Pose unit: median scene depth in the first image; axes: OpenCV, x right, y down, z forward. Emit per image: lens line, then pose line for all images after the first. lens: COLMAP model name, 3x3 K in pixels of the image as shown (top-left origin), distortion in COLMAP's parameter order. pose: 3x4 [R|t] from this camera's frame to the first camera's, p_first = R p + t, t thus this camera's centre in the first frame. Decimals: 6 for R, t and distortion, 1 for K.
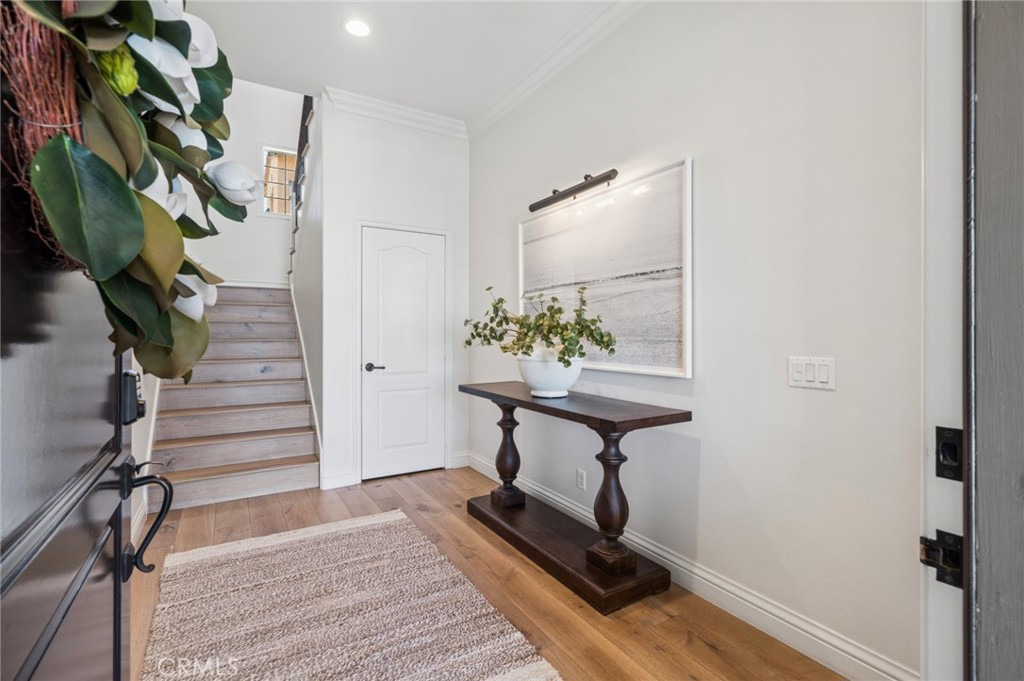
lens RADIAL K [[482.2, 0, 512.0], [0, 482.2, 340.5], [0, 0, 1]] dist [-0.000079, -0.000005]
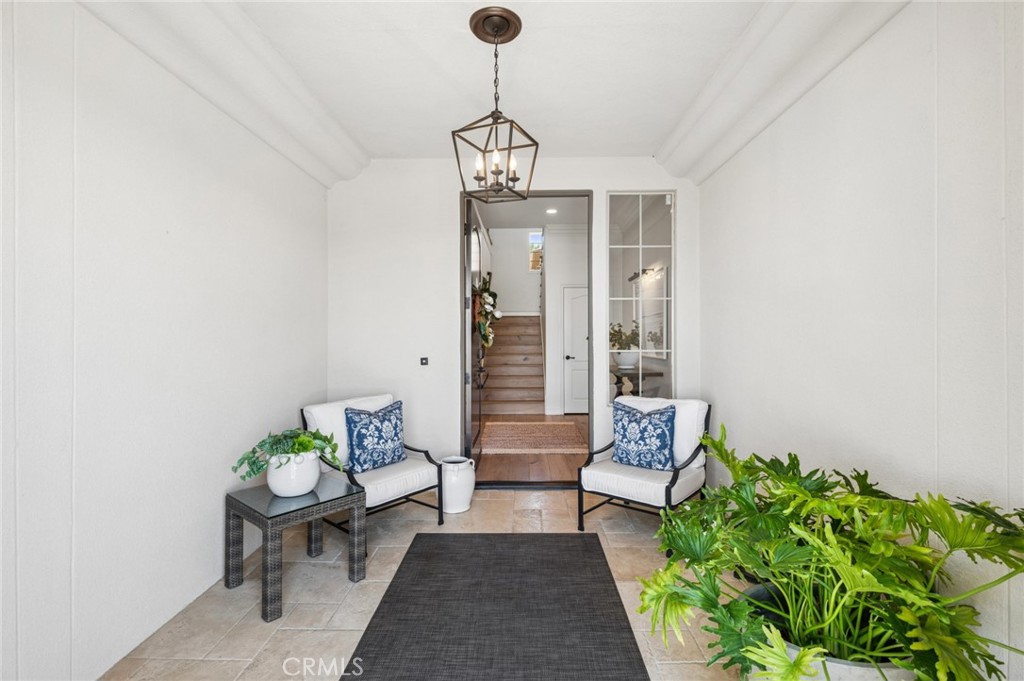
lens RADIAL K [[482.2, 0, 512.0], [0, 482.2, 340.5], [0, 0, 1]] dist [-0.000079, -0.000005]
pose [[0.847129, -0.007752, -0.531331, 0.568535], [0.002125, 0.999935, -0.011201, 0.006136], [0.531383, 0.008359, 0.847091, -0.813602]]
